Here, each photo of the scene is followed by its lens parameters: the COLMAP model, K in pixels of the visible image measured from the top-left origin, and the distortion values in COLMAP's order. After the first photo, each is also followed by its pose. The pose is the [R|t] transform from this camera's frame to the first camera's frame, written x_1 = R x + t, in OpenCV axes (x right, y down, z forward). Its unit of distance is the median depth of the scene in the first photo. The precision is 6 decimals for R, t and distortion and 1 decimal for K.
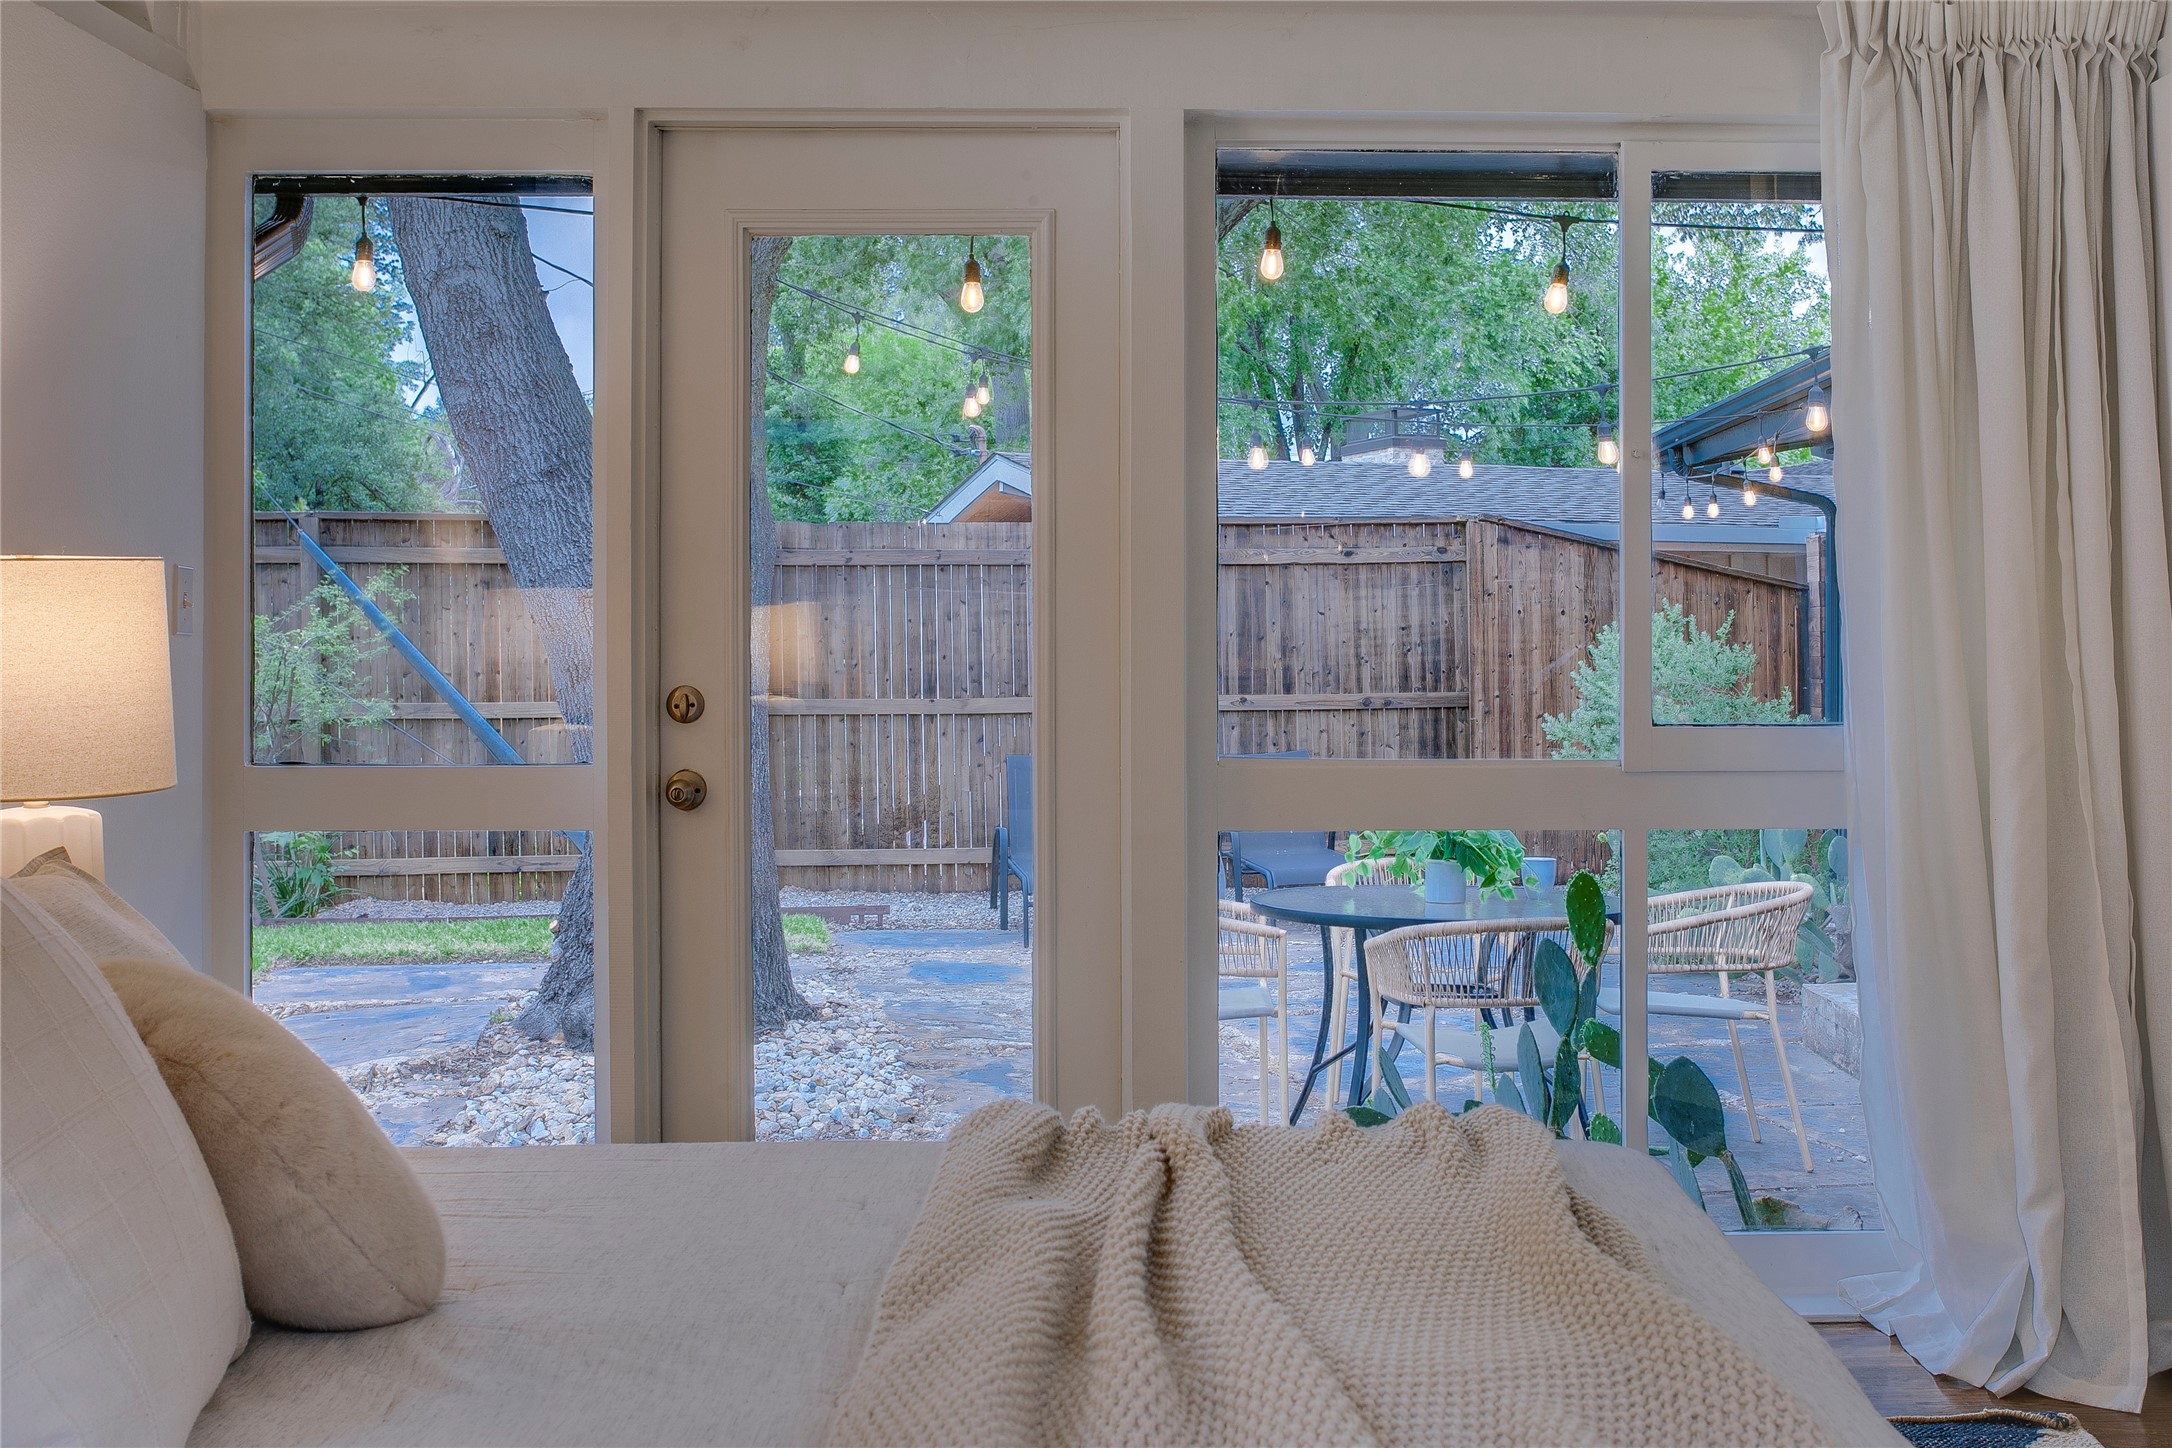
lens RADIAL K [[2578.3, 0, 1085.5], [0, 2578.3, 638.0], [0, 0, 1]] dist [-0.039876, -0.037323]
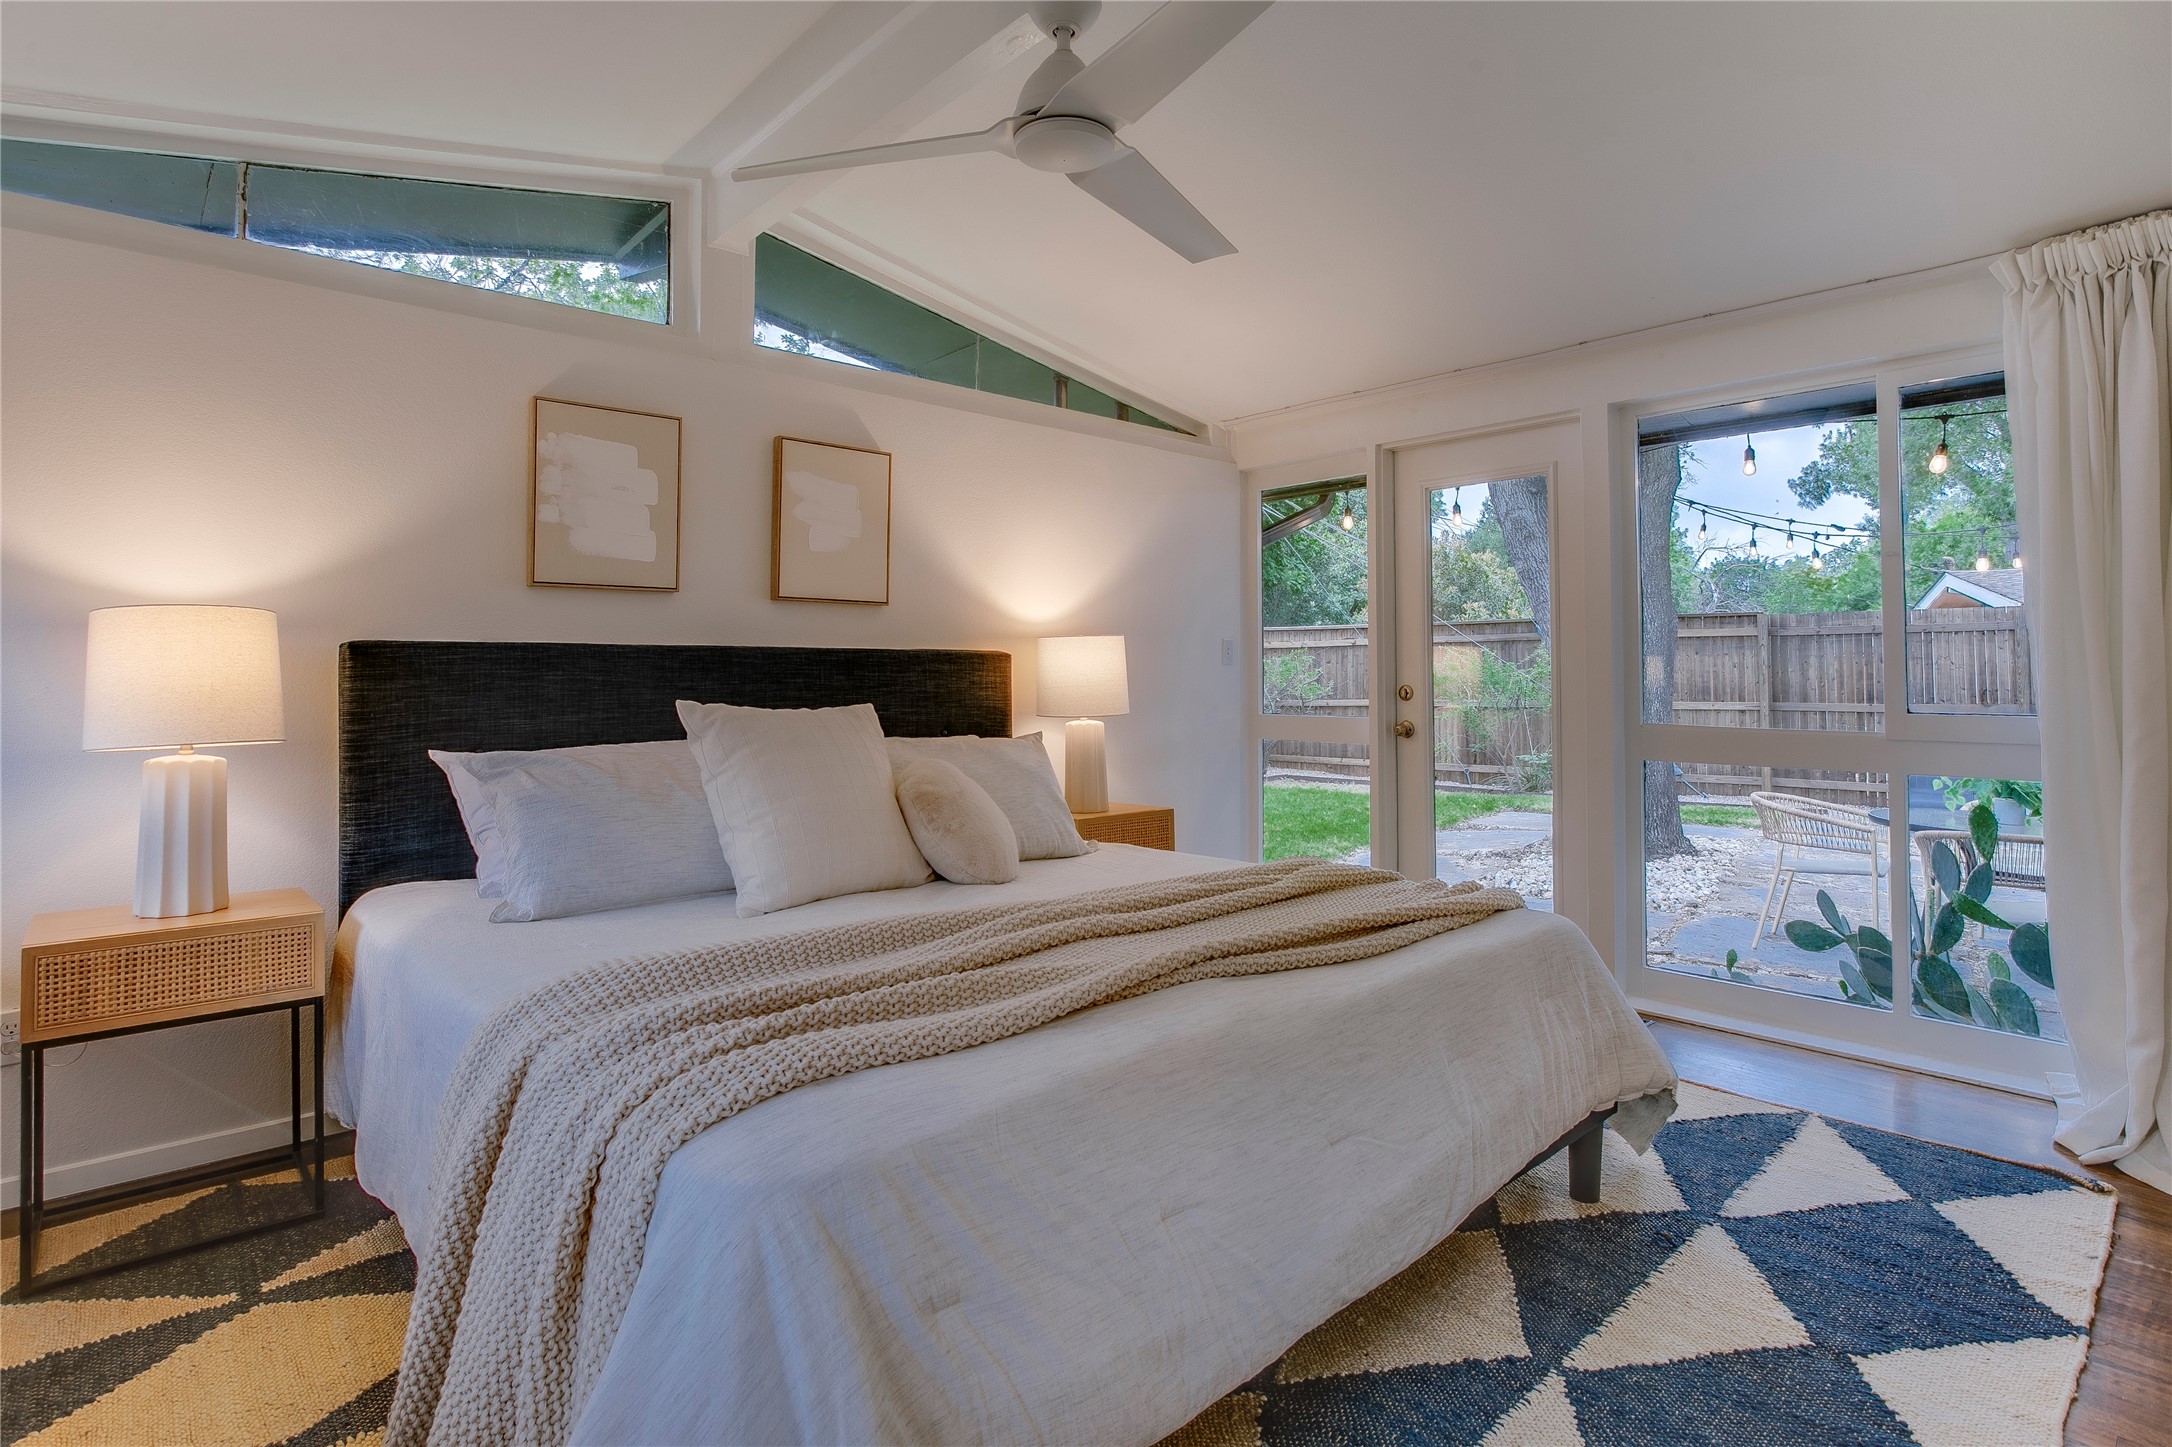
lens RADIAL K [[1085.4, 0, 1093.7], [0, 1085.4, 664.2], [0, 0, 1]] dist [-0.023596, 0.001318]
pose [[0.648236, -0.006533, -0.761412, 0.357847], [-0.002754, 0.999937, -0.010924, 0.009734], [0.761435, 0.009178, 0.648176, 0.117992]]
